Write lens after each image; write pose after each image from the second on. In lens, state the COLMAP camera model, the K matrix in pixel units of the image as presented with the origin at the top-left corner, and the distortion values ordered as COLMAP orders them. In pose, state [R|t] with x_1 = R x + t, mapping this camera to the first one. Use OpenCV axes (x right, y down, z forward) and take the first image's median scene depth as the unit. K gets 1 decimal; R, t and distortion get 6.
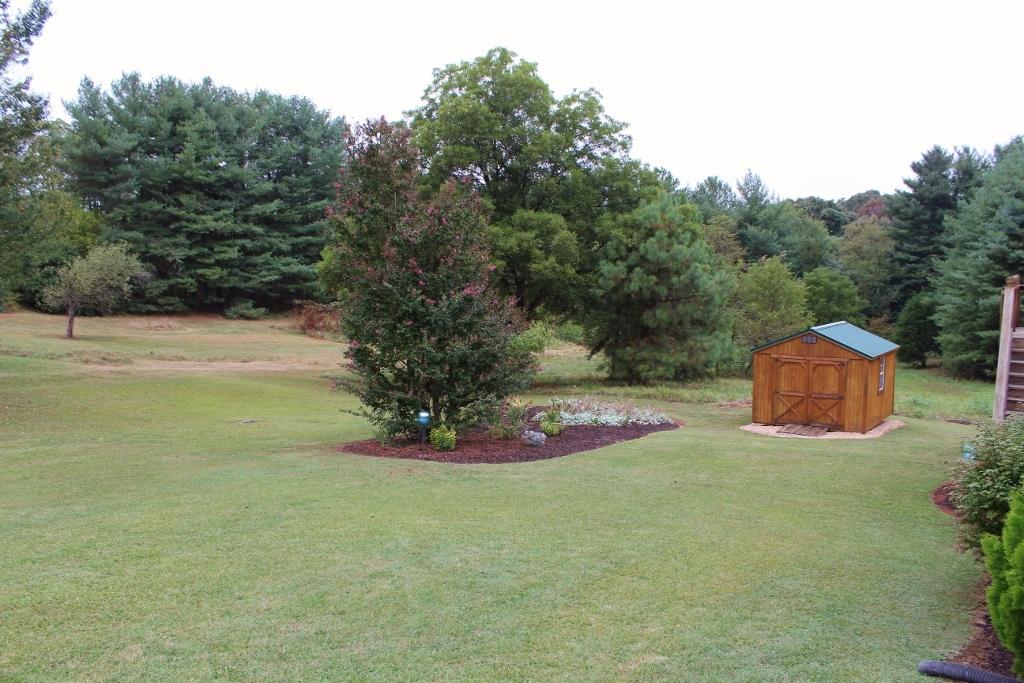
lens RADIAL K [[851.7, 0, 511.5], [0, 851.7, 347.6], [0, 0, 1]] dist [-0.164210, 0.149072]
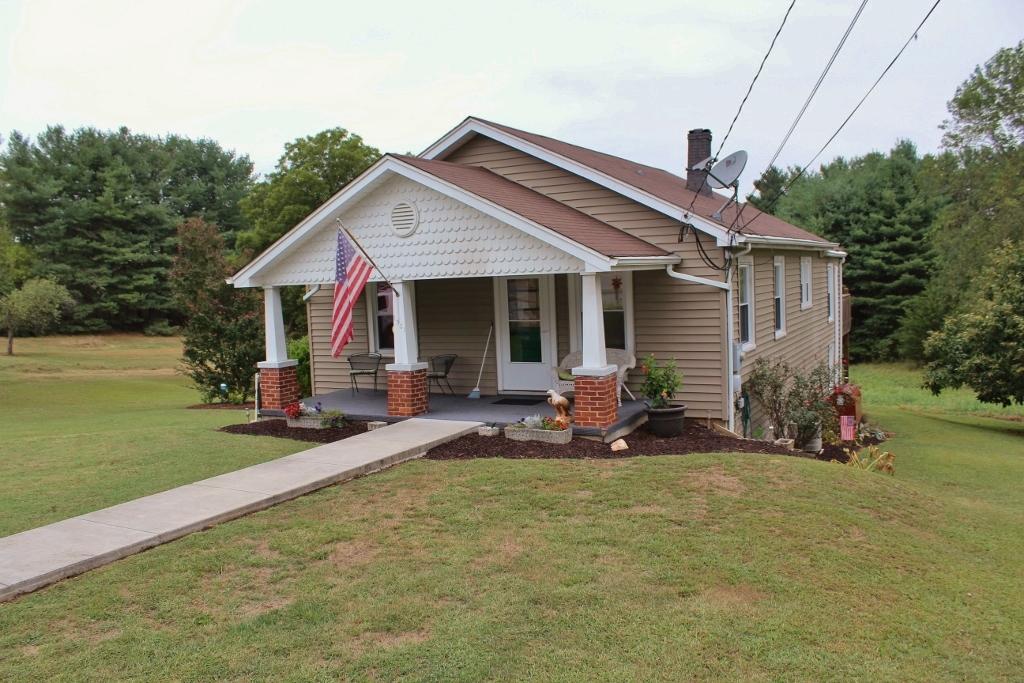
lens RADIAL K [[851.7, 0, 511.5], [0, 851.7, 347.6], [0, 0, 1]] dist [-0.164210, 0.149072]
pose [[0.997241, -0.031156, 0.067377, 0.097013], [0.031782, 0.999461, -0.008238, 0.008189], [-0.067084, 0.010357, 0.997694, -0.203174]]
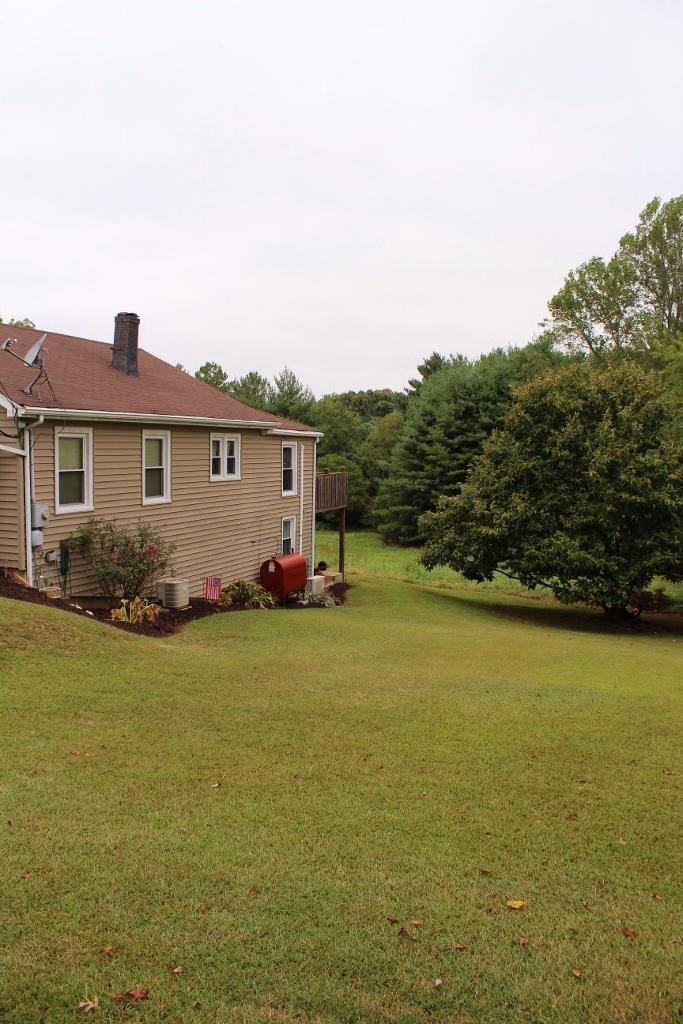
lens RADIAL K [[851.7, 0, 341.5], [0, 851.7, 512.0], [0, 0, 1]] dist [-0.164210, 0.149072]
pose [[0.978368, 0.011448, 0.206554, 0.195284], [-0.007615, 0.999784, -0.019342, 0.013233], [-0.206731, 0.017350, 0.978244, -0.243634]]
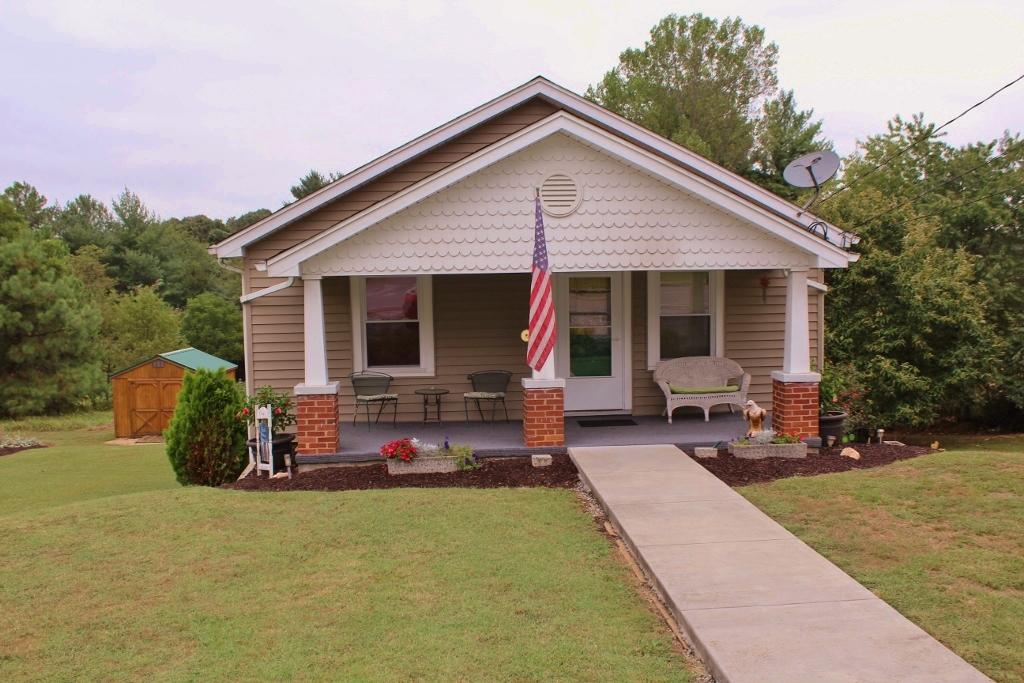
lens RADIAL K [[972.7, 0, 510.1], [0, 972.7, 349.0], [0, 0, 1]] dist [-0.136638, 0.120315]
pose [[0.799723, -0.042032, 0.598896, -0.022864], [0.061848, 0.998007, -0.012545, 0.005888], [-0.597175, 0.047073, 0.800728, -0.143437]]
